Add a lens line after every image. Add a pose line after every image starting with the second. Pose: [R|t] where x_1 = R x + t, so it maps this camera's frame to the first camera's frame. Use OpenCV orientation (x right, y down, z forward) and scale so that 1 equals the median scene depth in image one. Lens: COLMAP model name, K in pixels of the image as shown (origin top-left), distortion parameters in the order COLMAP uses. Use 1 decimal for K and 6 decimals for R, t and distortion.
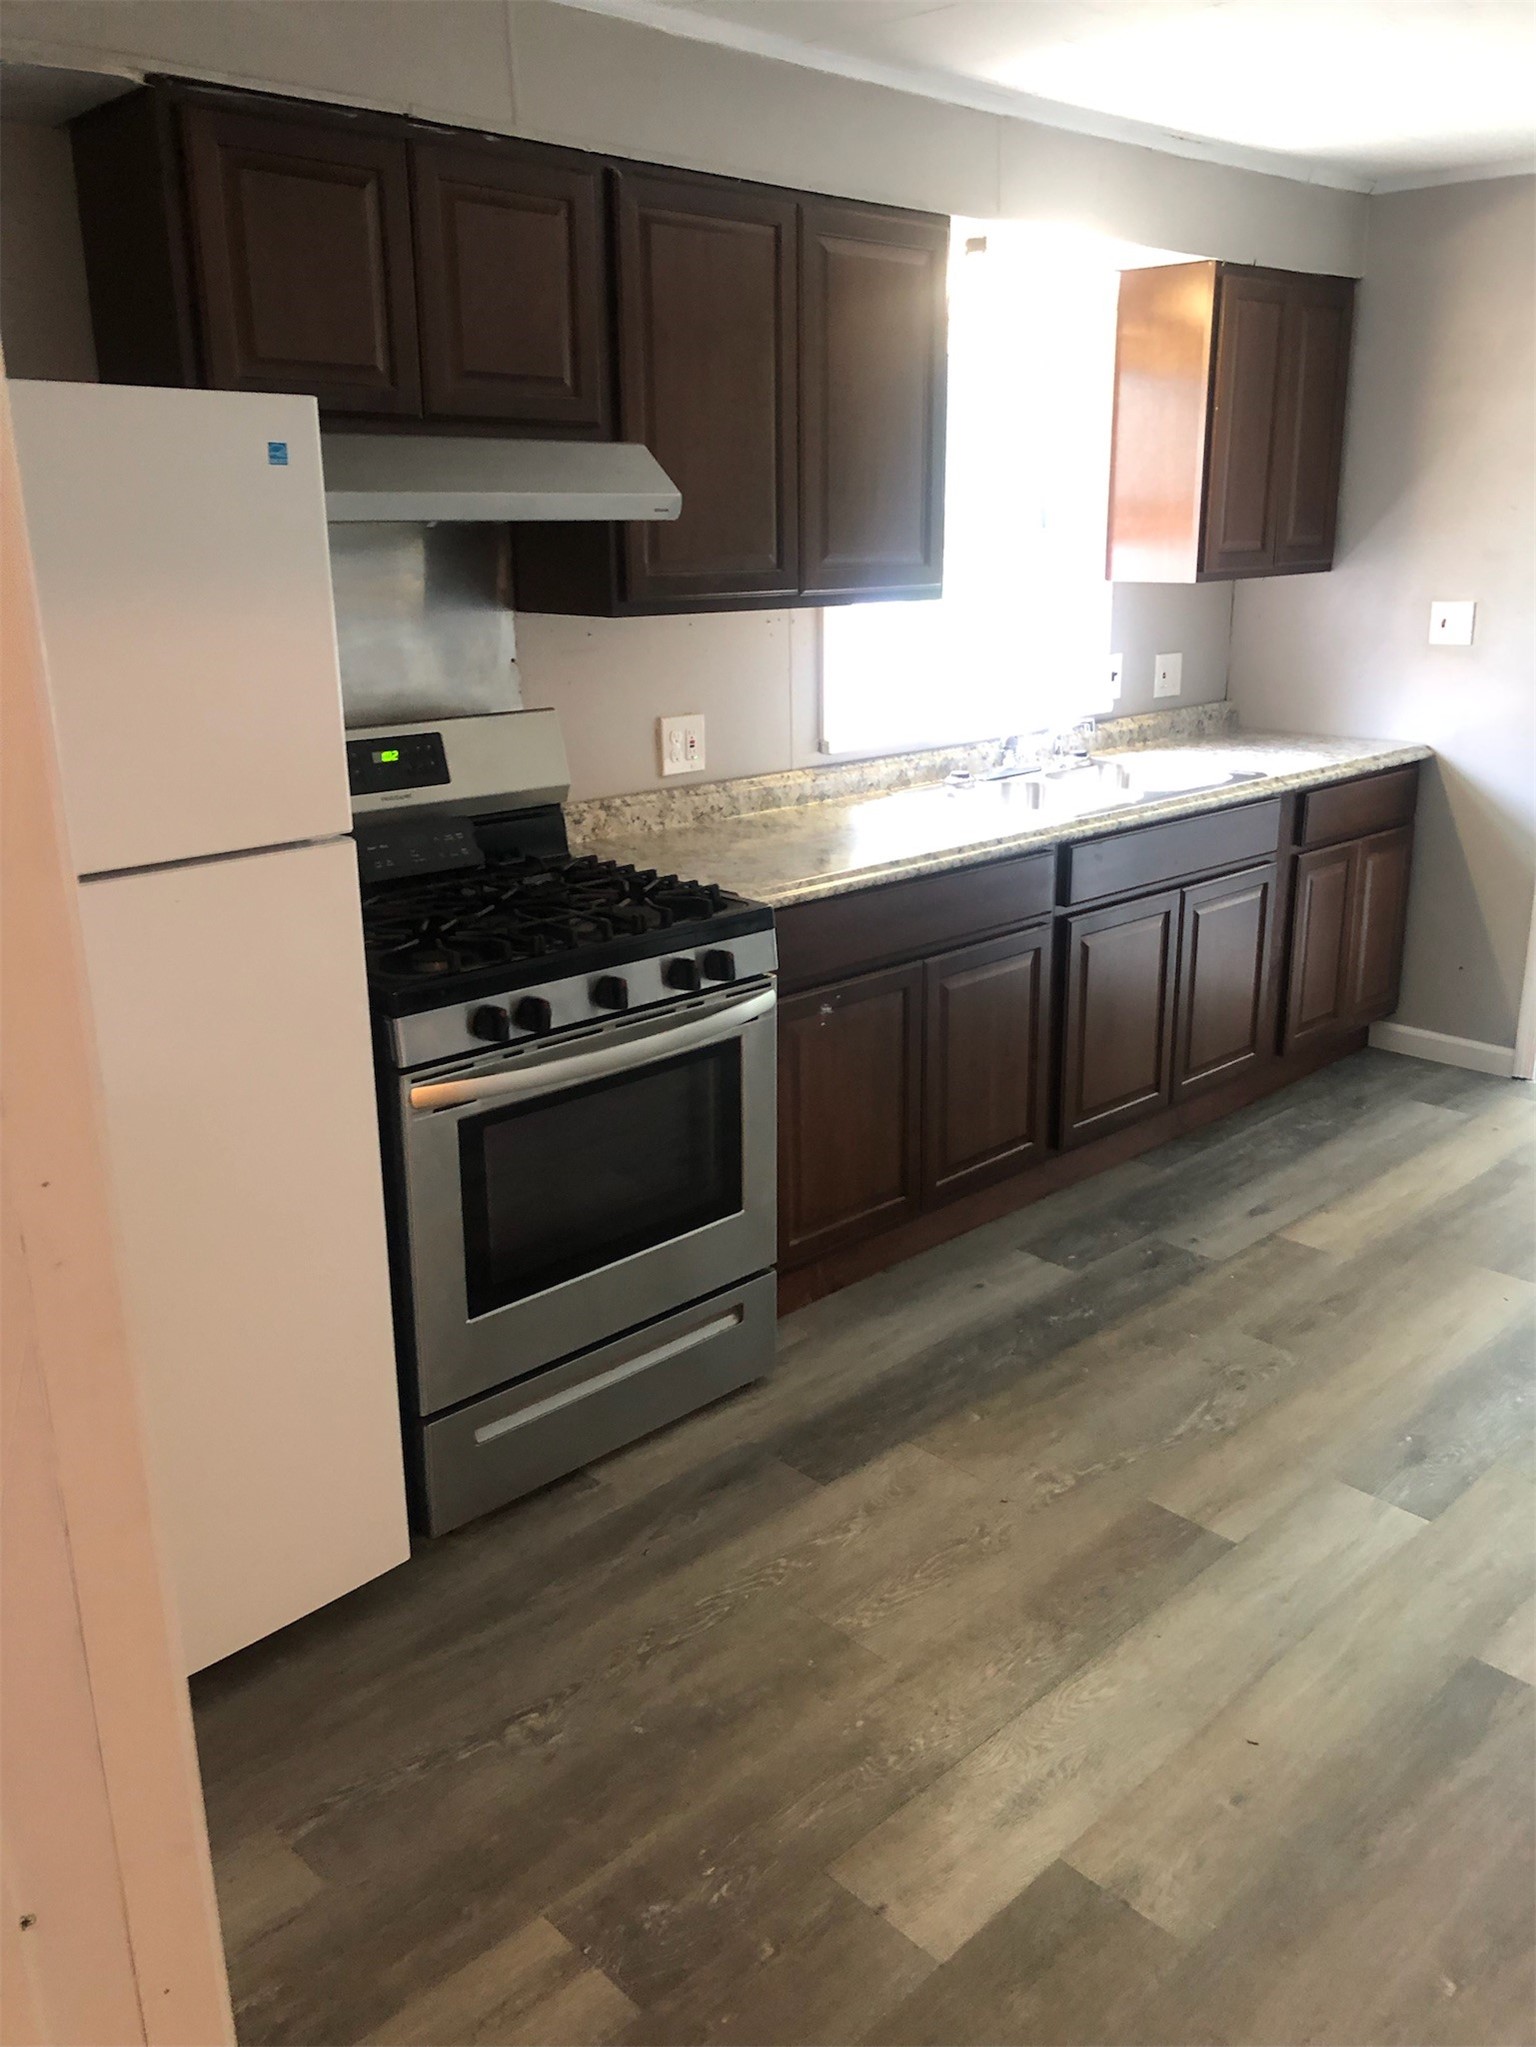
lens RADIAL K [[1665.6, 0, 768.0], [0, 1665.6, 1023.5], [0, 0, 1]] dist [0.193217, -0.202461]
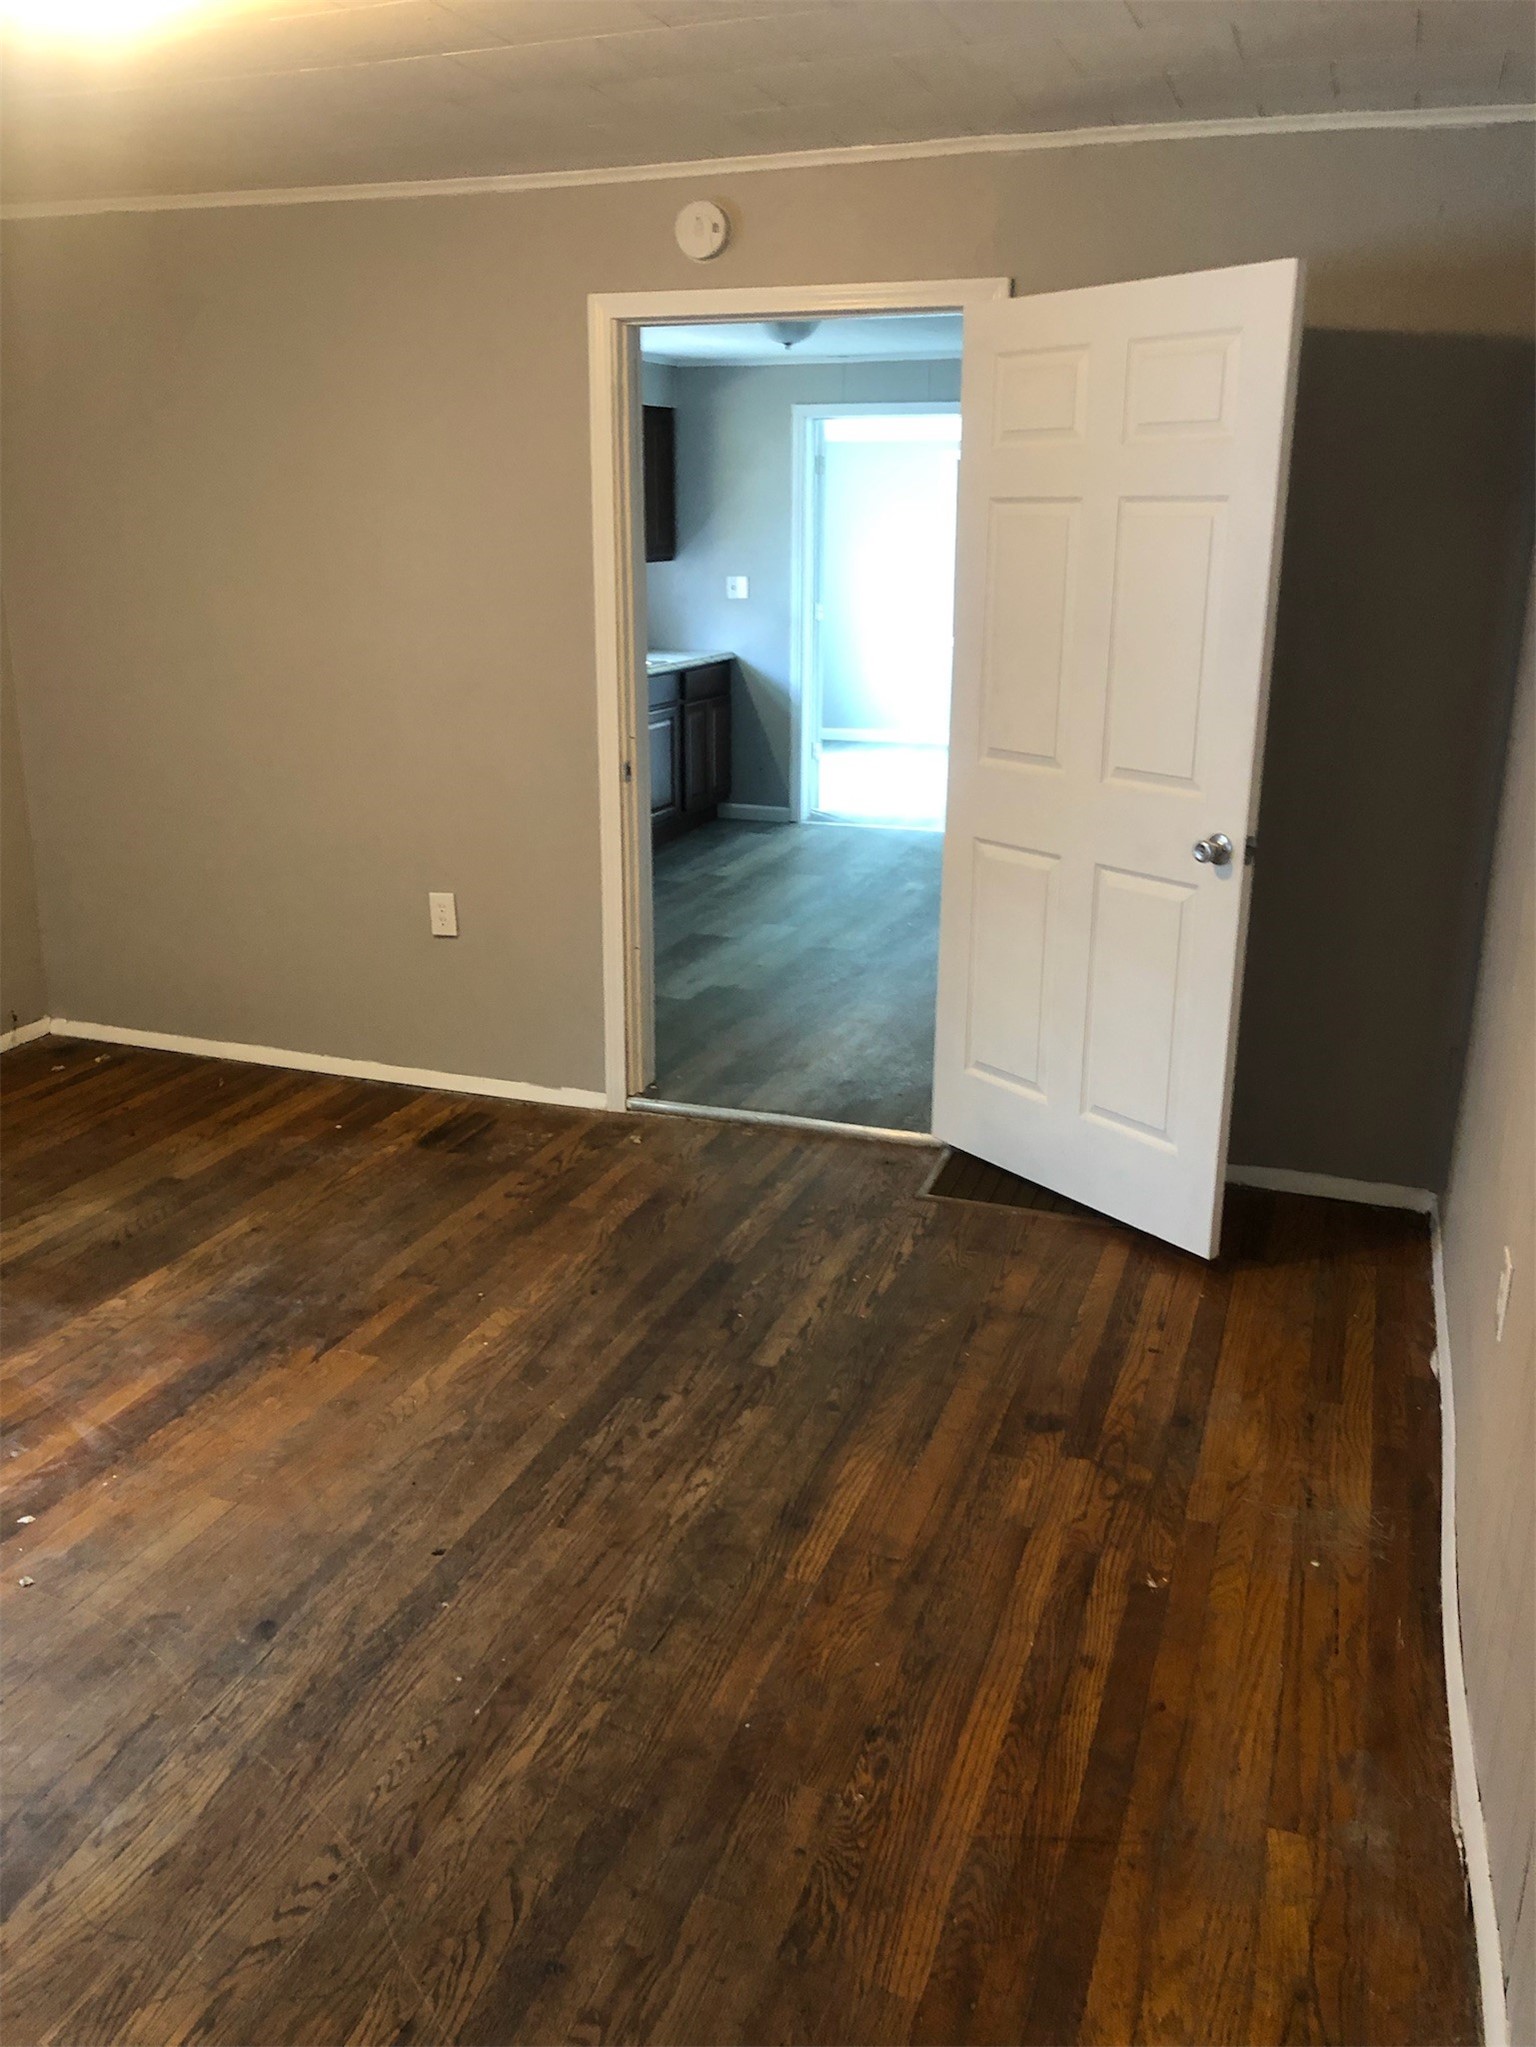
lens RADIAL K [[1665.6, 0, 768.0], [0, 1665.6, 1023.5], [0, 0, 1]] dist [0.193217, -0.202461]
pose [[0.896318, -0.090082, 0.434165, -0.457577], [0.100598, 0.994926, -0.001250, 0.271288], [-0.431849, 0.044796, 0.900833, -0.736272]]
